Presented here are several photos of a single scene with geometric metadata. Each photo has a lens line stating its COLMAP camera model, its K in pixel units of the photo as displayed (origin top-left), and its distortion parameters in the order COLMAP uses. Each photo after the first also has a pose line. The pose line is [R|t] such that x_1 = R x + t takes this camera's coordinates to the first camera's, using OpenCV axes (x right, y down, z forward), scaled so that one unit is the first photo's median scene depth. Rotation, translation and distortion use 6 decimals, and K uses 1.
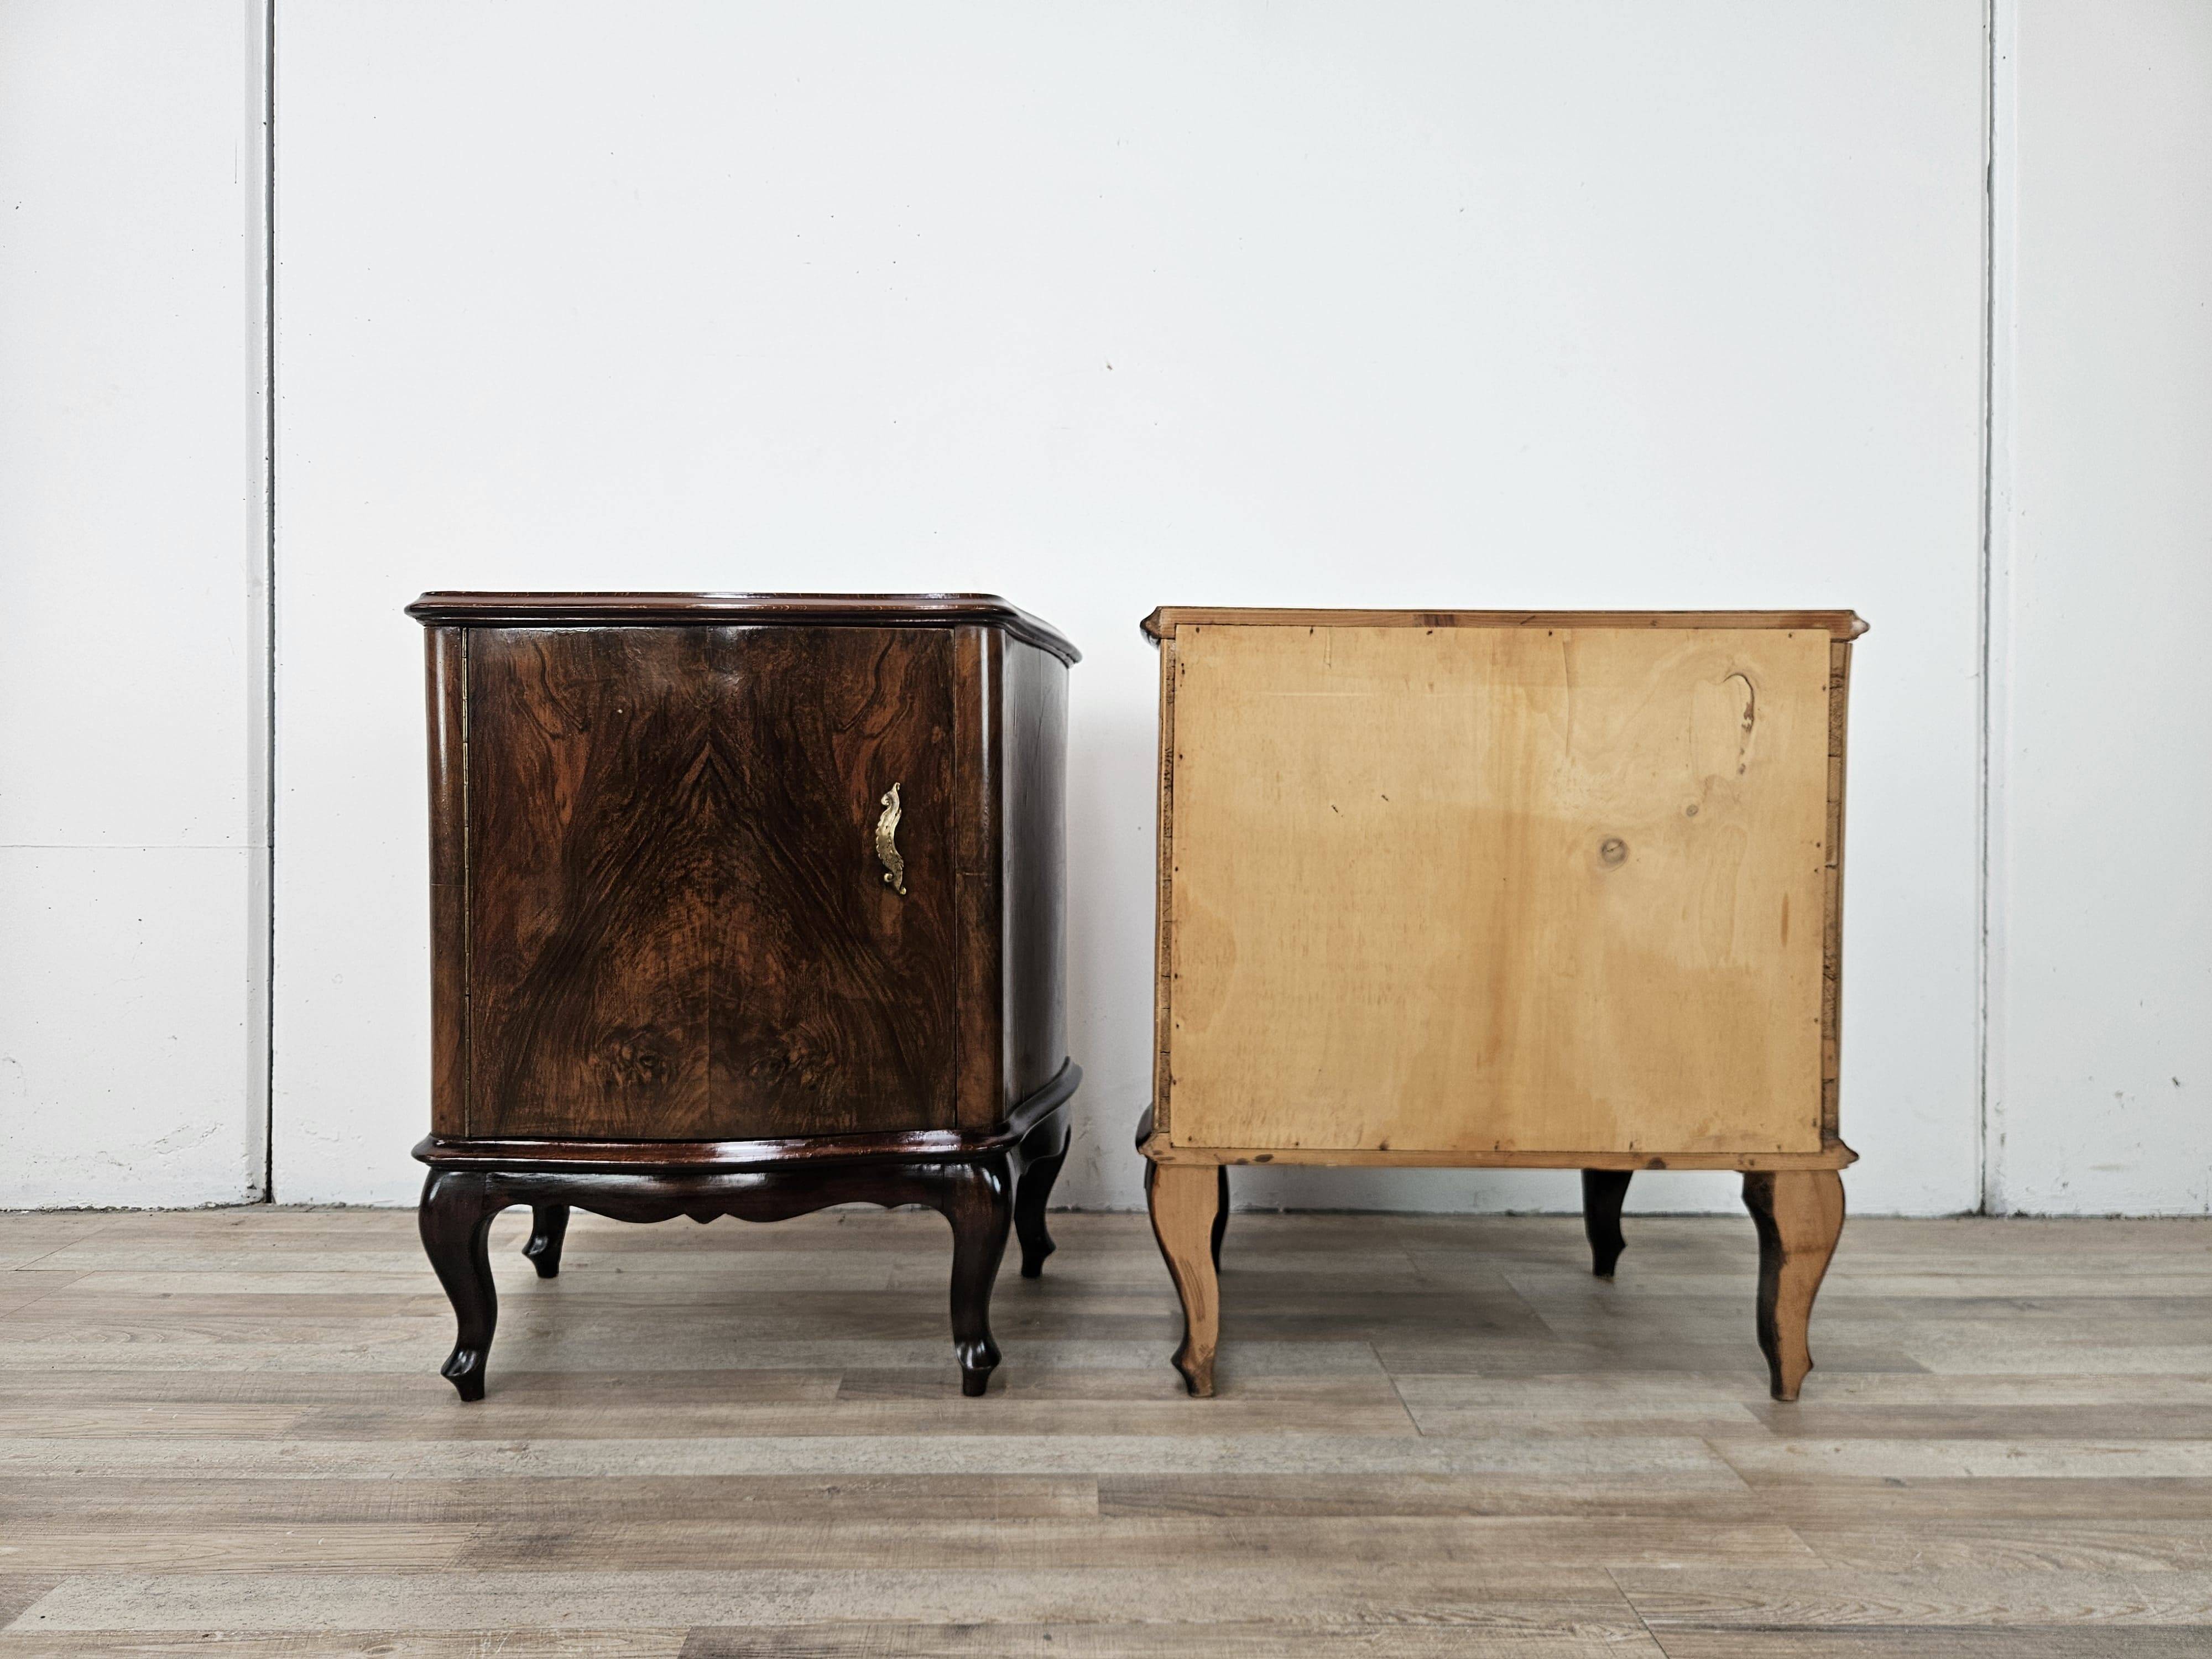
lens RADIAL K [[1503.4, 0, 1115.0], [0, 1503.4, 823.7], [0, 0, 1]] dist [0.024576, -0.026629]
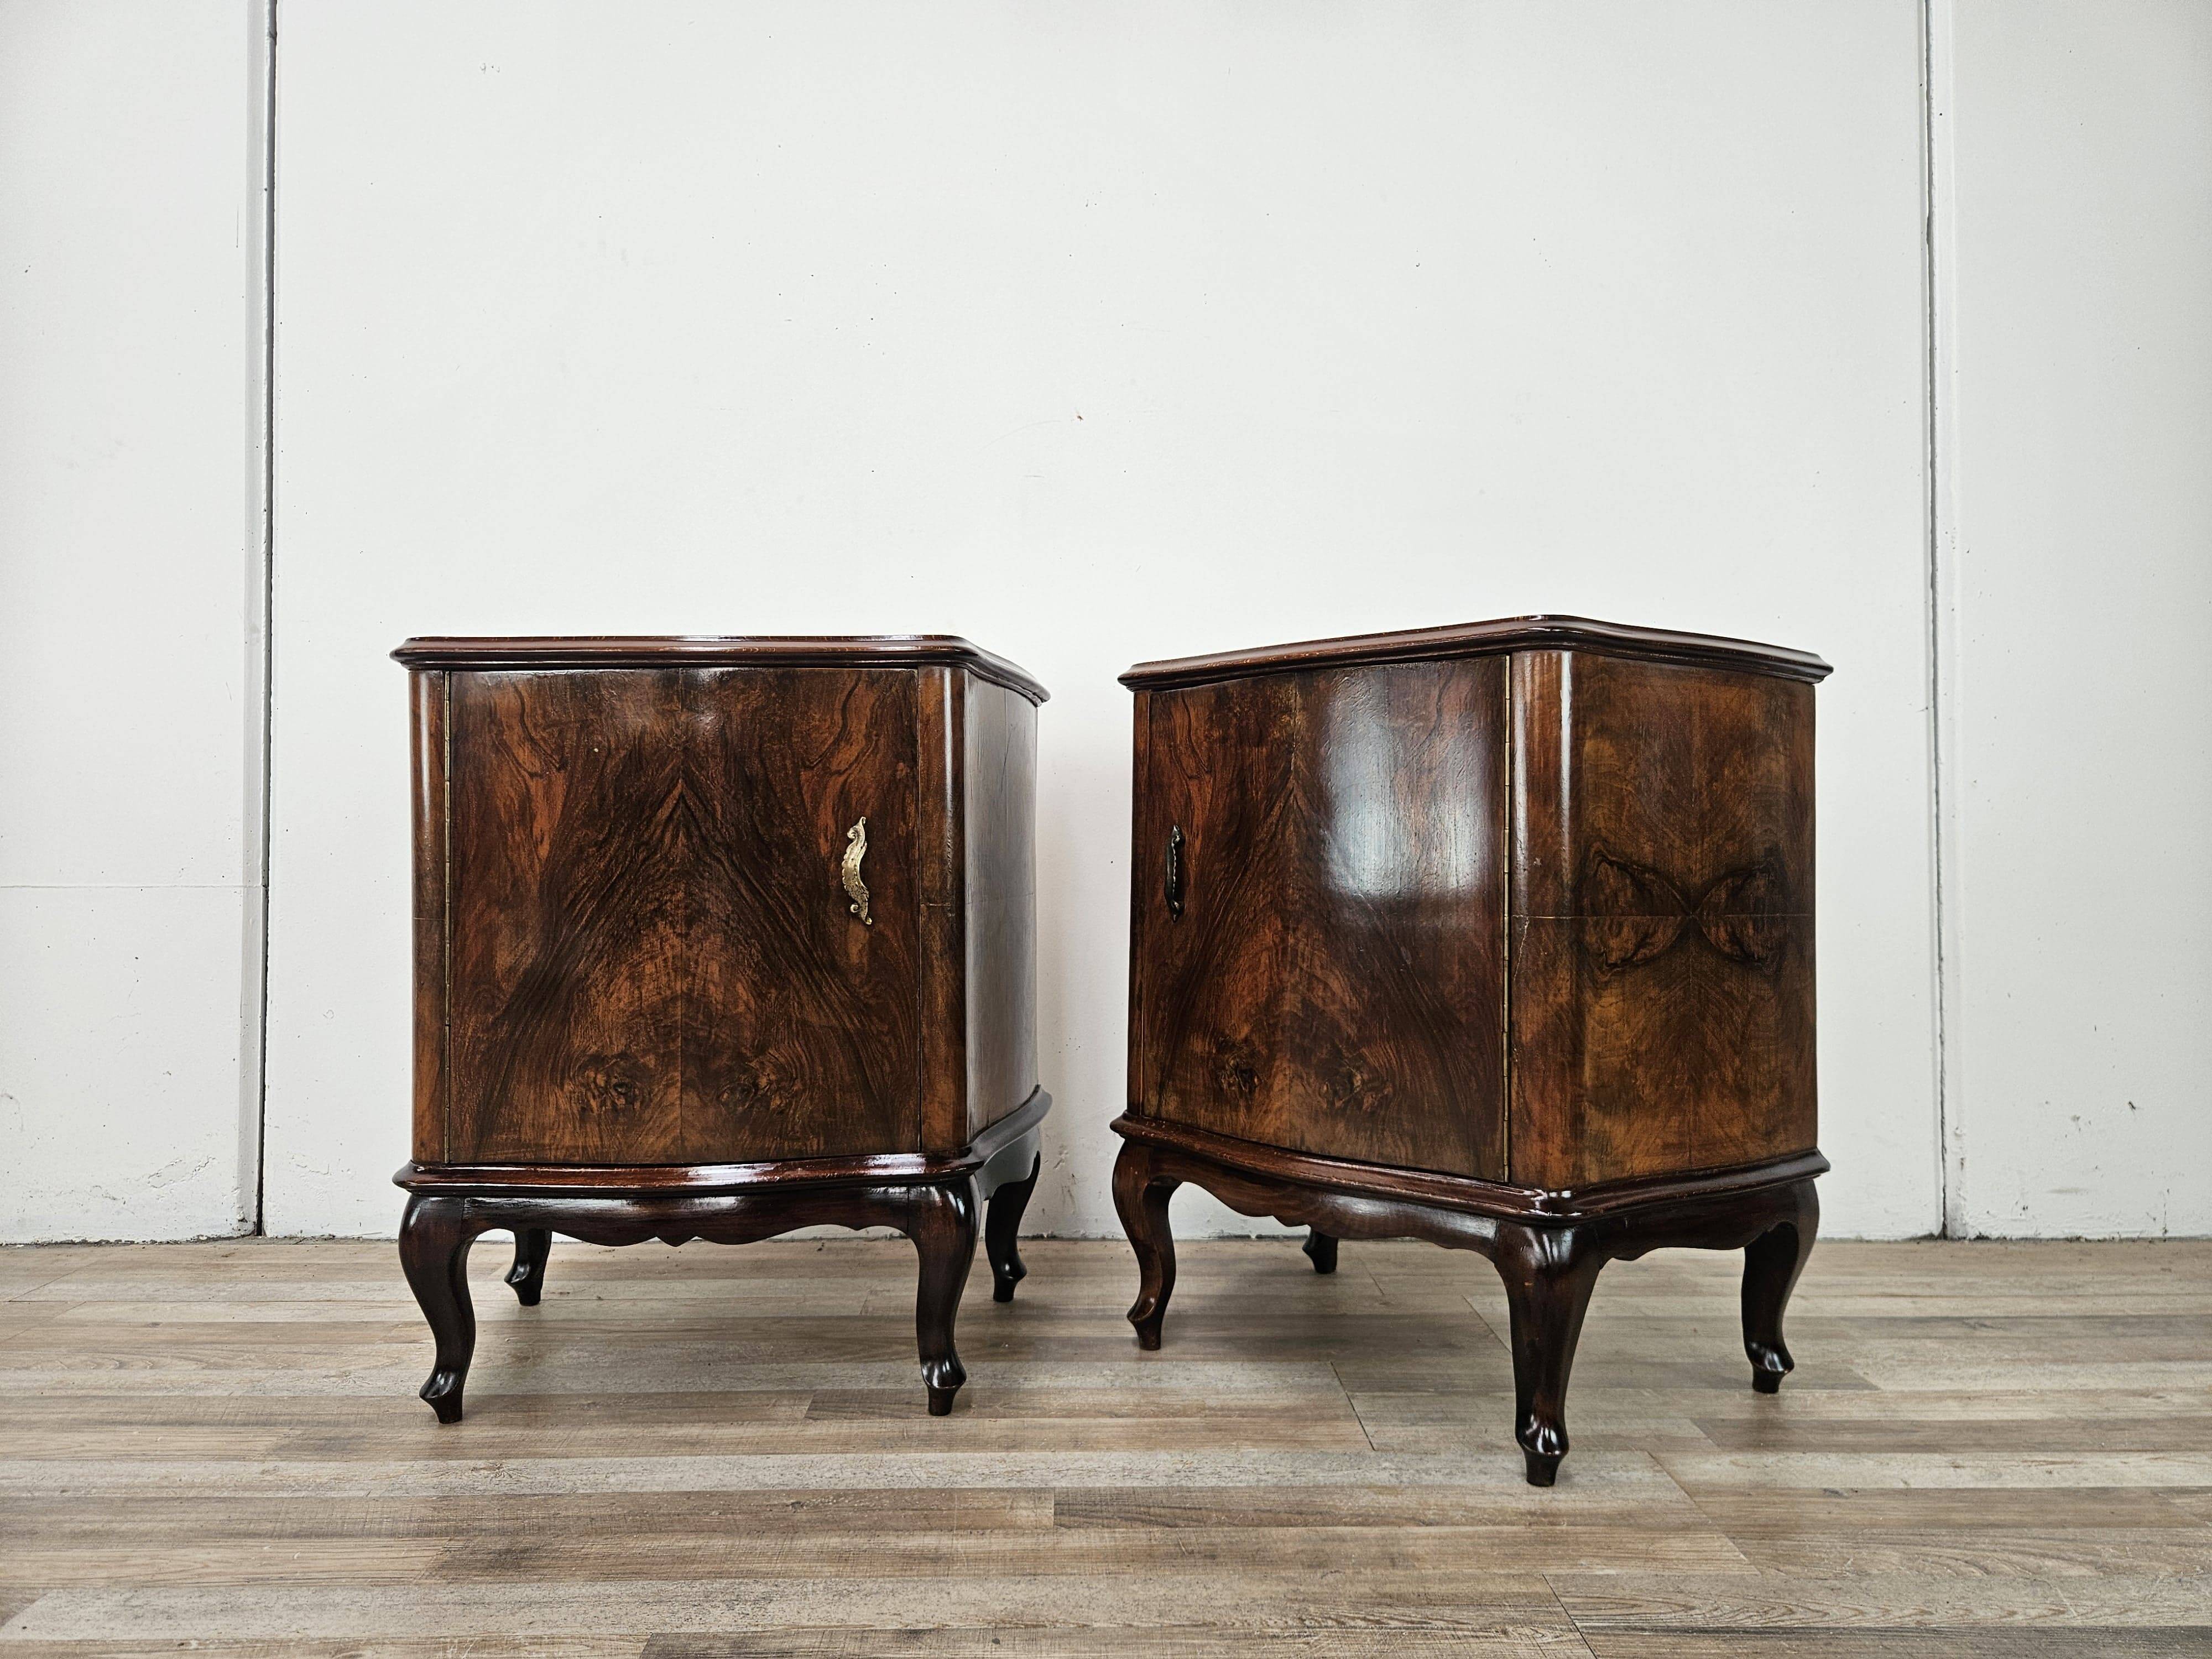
lens RADIAL K [[1503.4, 0, 1115.8], [0, 1503.4, 813.7], [0, 0, 1]] dist [0.024576, -0.026629]
pose [[0.999979, -0.006194, -0.001802, 0.031705], [0.006132, 0.999464, -0.032143, 0.004934], [0.002000, 0.032131, 0.999482, -0.038189]]
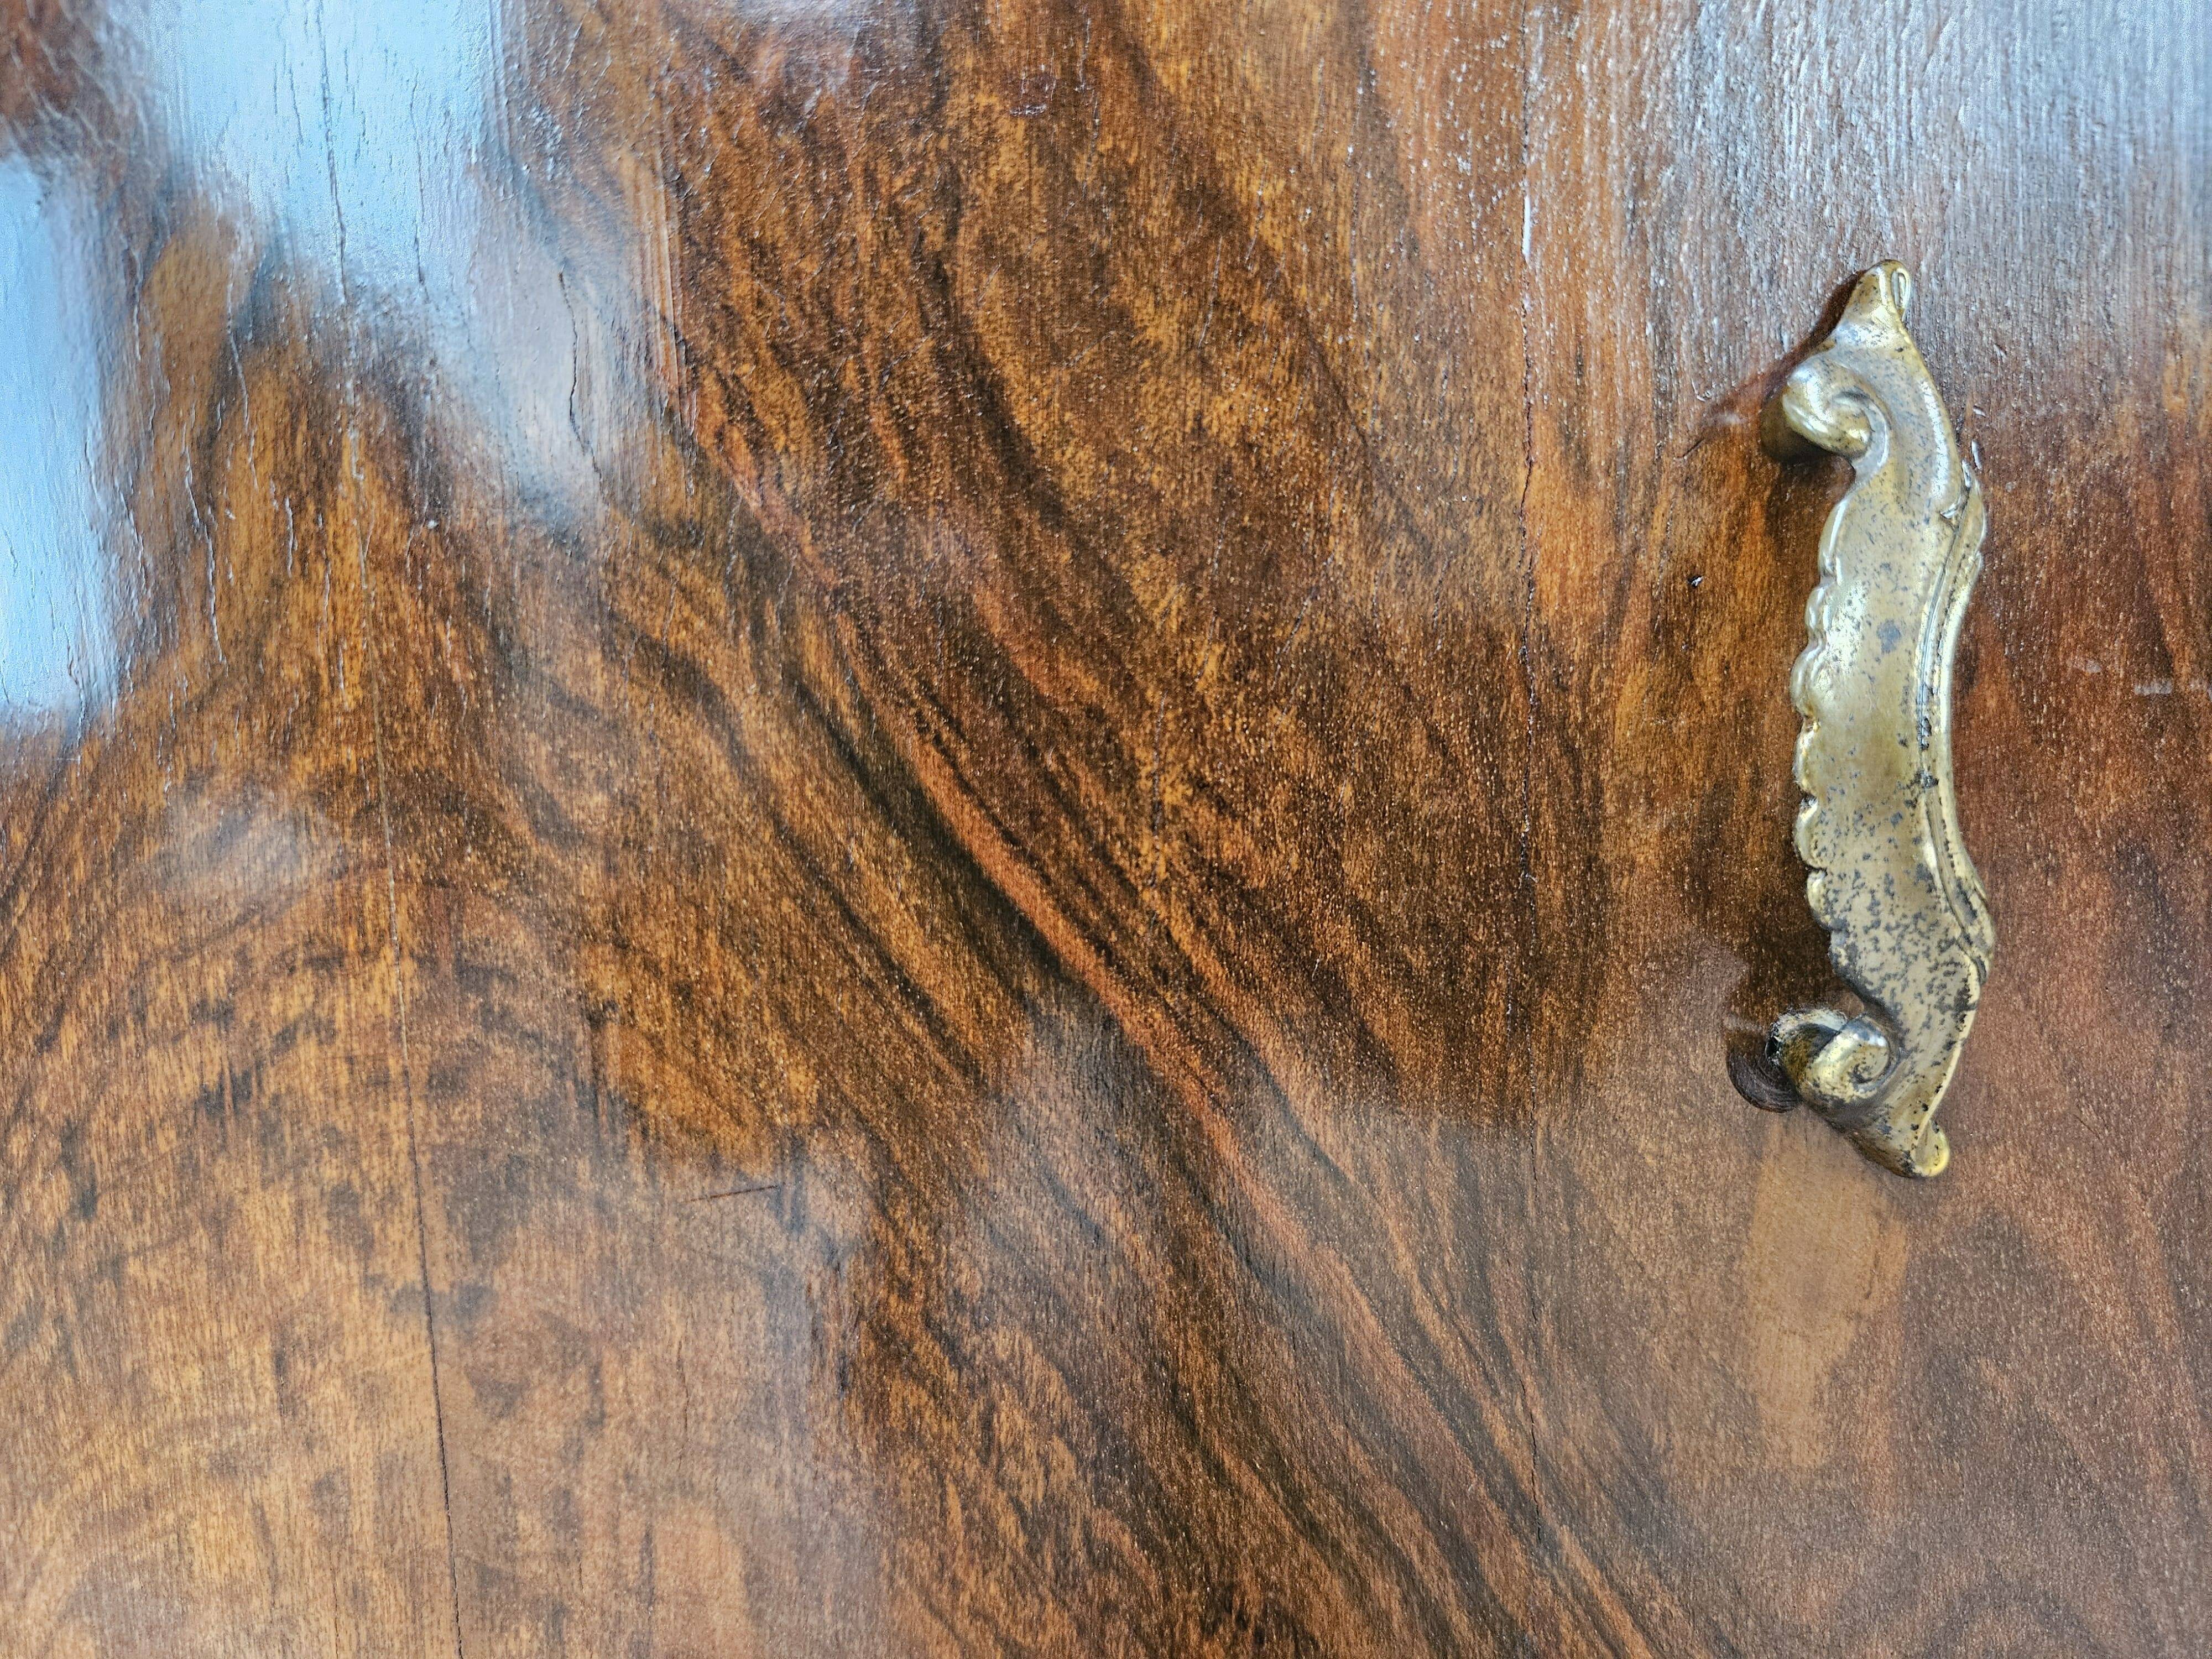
lens RADIAL K [[1503.4, 0, 1112.3], [0, 1503.4, 844.7], [0, 0, 1]] dist [0.024576, -0.026629]
pose [[0.992803, -0.025260, -0.117064, -0.194956], [0.036316, 0.994976, 0.093297, 0.005197], [0.114120, -0.096877, 0.988732, 0.877577]]
